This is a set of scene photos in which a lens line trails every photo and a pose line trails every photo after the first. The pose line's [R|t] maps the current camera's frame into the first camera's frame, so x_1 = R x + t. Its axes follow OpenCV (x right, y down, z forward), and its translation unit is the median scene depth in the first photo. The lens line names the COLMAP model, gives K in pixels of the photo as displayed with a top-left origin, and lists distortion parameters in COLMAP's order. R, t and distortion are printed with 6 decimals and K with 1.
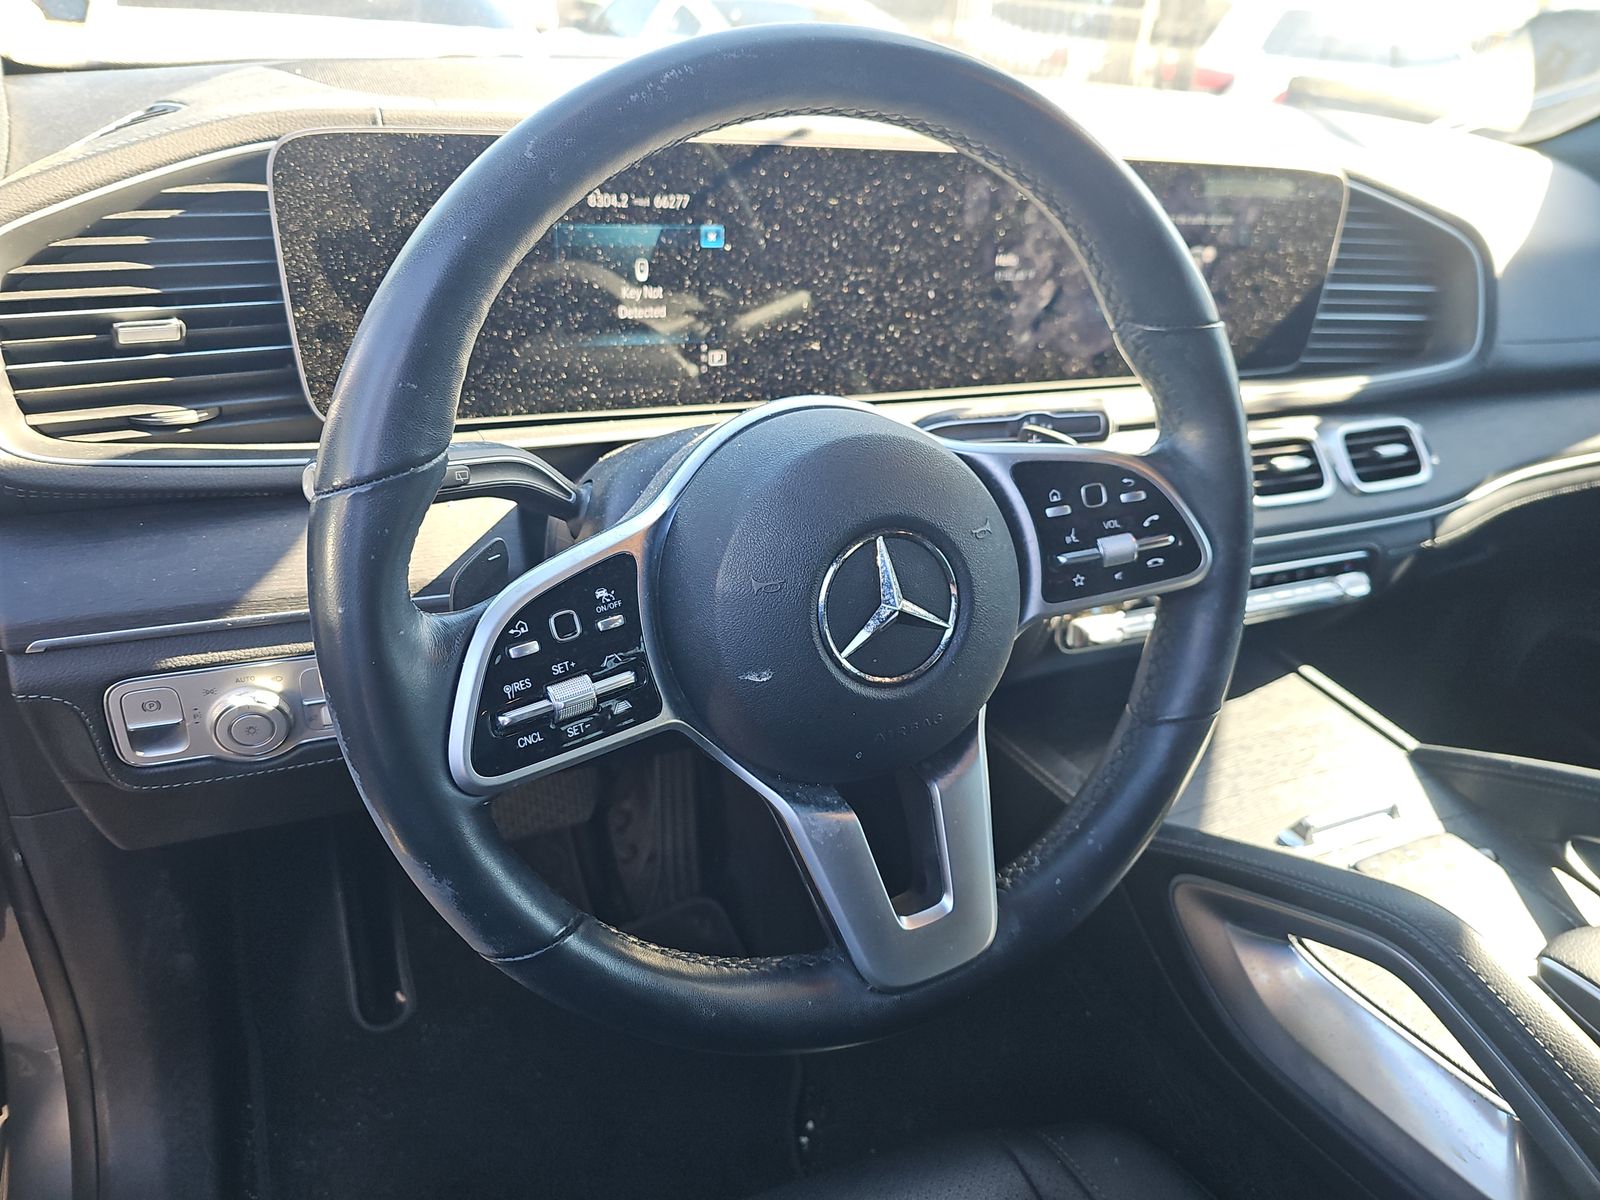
lens RADIAL K [[1072.5, 0, 790.3], [0, 1072.5, 608.4], [0, 0, 1]] dist [0.008169, -0.017446]
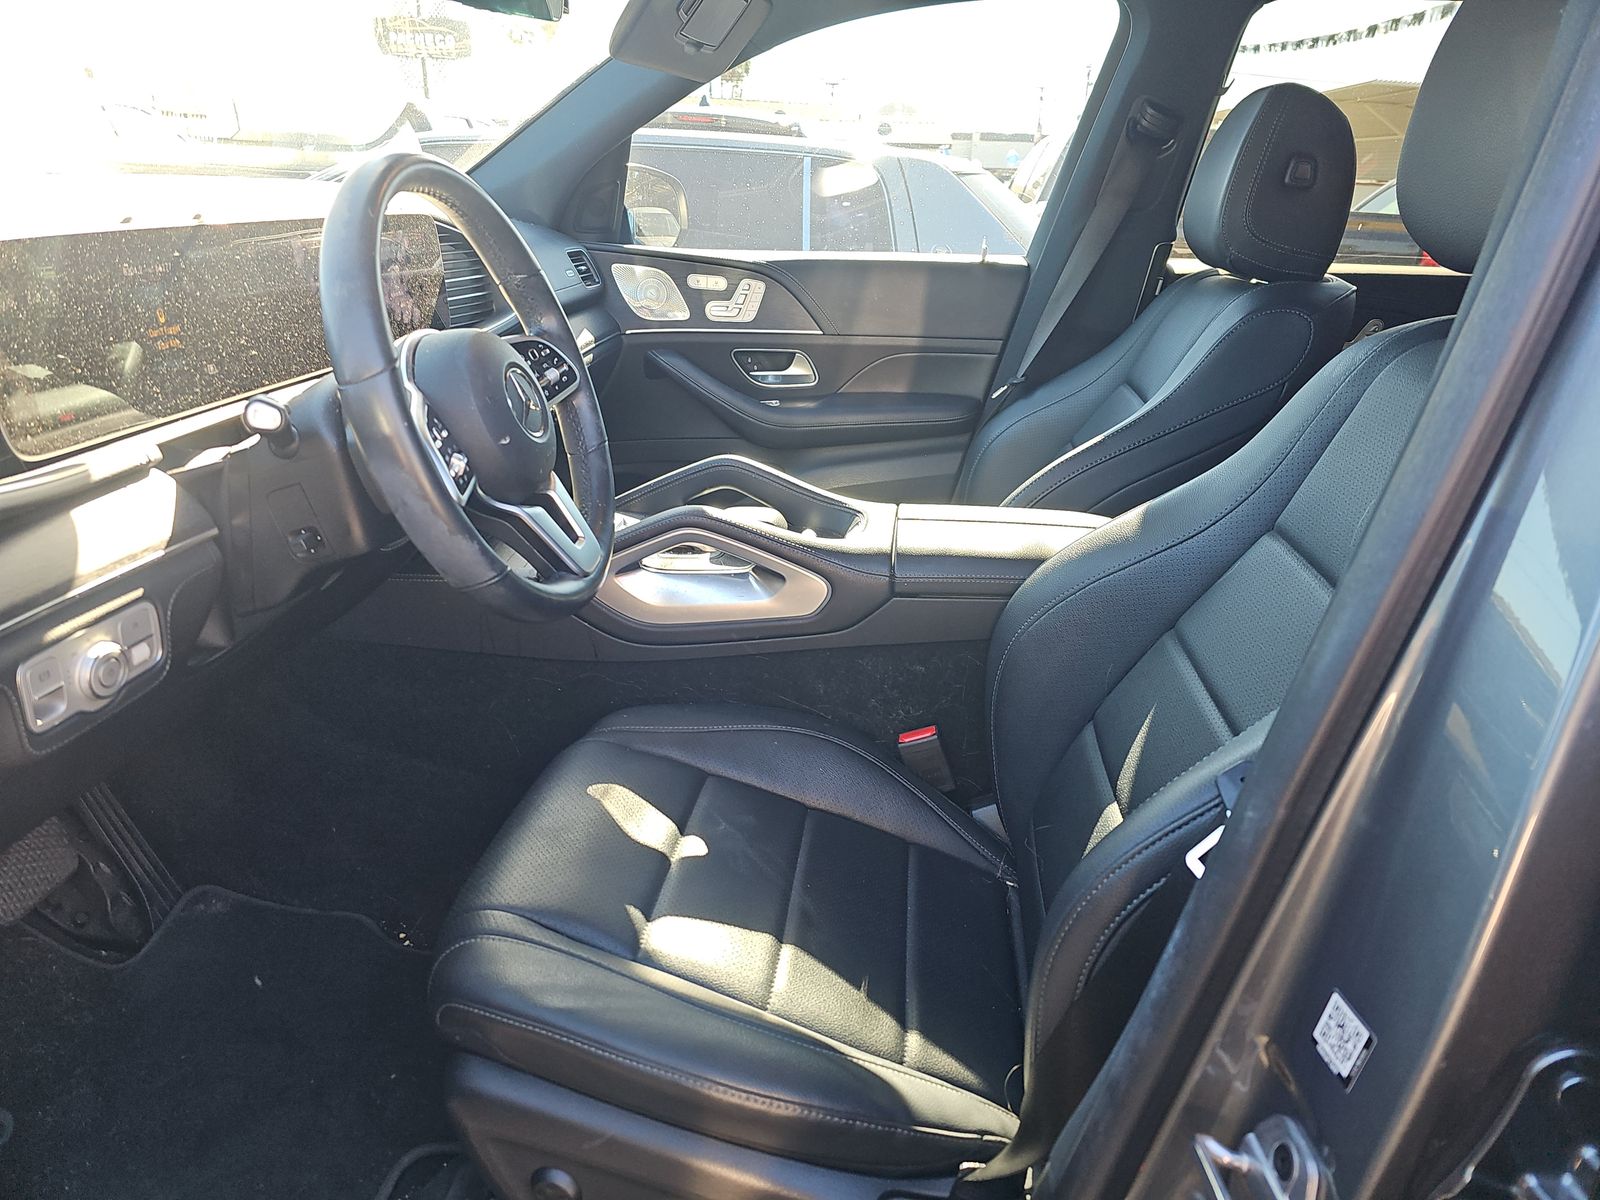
lens RADIAL K [[1072.5, 0, 801.6], [0, 1072.5, 599.2], [0, 0, 1]] dist [0.008169, -0.017446]
pose [[0.490104, -0.367608, 0.790356, -0.930802], [0.419450, 0.894300, 0.155851, 0.155636], [-0.764107, 0.255132, 0.592493, -0.400914]]
